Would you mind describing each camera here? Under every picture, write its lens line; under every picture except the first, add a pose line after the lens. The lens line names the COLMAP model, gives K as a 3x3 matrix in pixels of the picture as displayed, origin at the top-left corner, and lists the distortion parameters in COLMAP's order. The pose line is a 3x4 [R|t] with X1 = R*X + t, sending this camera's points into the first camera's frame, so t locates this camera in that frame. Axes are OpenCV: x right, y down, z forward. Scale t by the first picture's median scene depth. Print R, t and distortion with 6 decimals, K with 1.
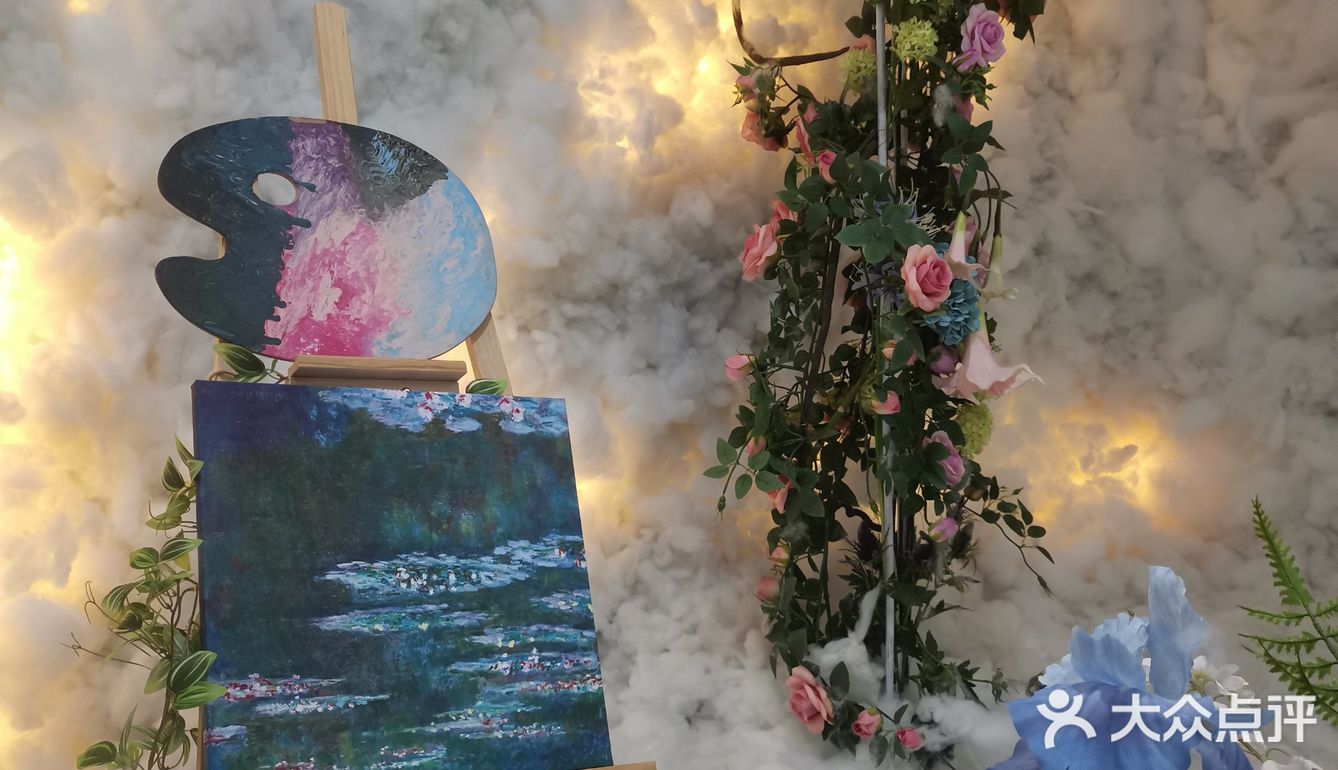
lens RADIAL K [[1457.8, 0, 669.1], [0, 1457.8, 409.2], [0, 0, 1]] dist [0.023952, 0.042277]
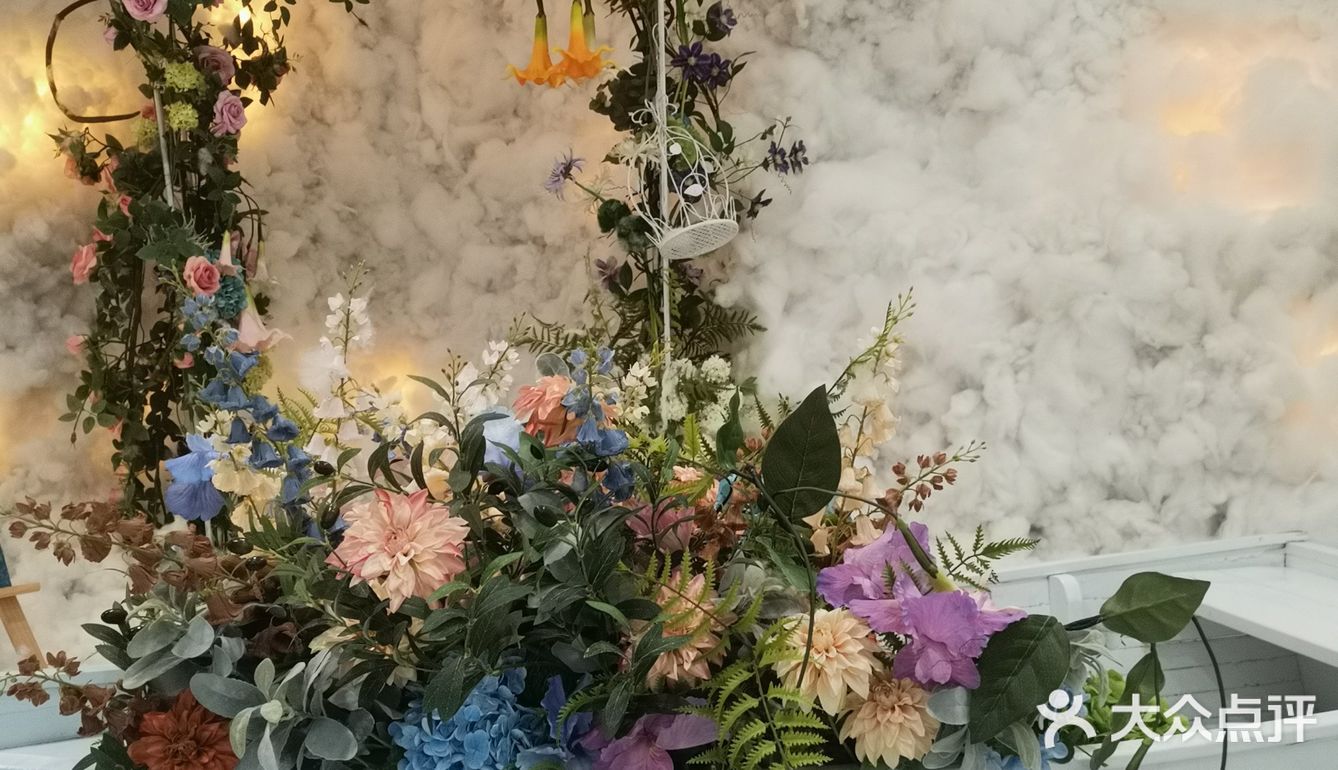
lens RADIAL K [[1457.8, 0, 669.1], [0, 1457.8, 409.2], [0, 0, 1]] dist [0.023952, 0.042277]
pose [[0.913206, -0.094123, 0.396480, 0.001085], [0.080315, 0.995447, 0.051329, 0.006958], [-0.399506, -0.015031, 0.916607, -0.485070]]
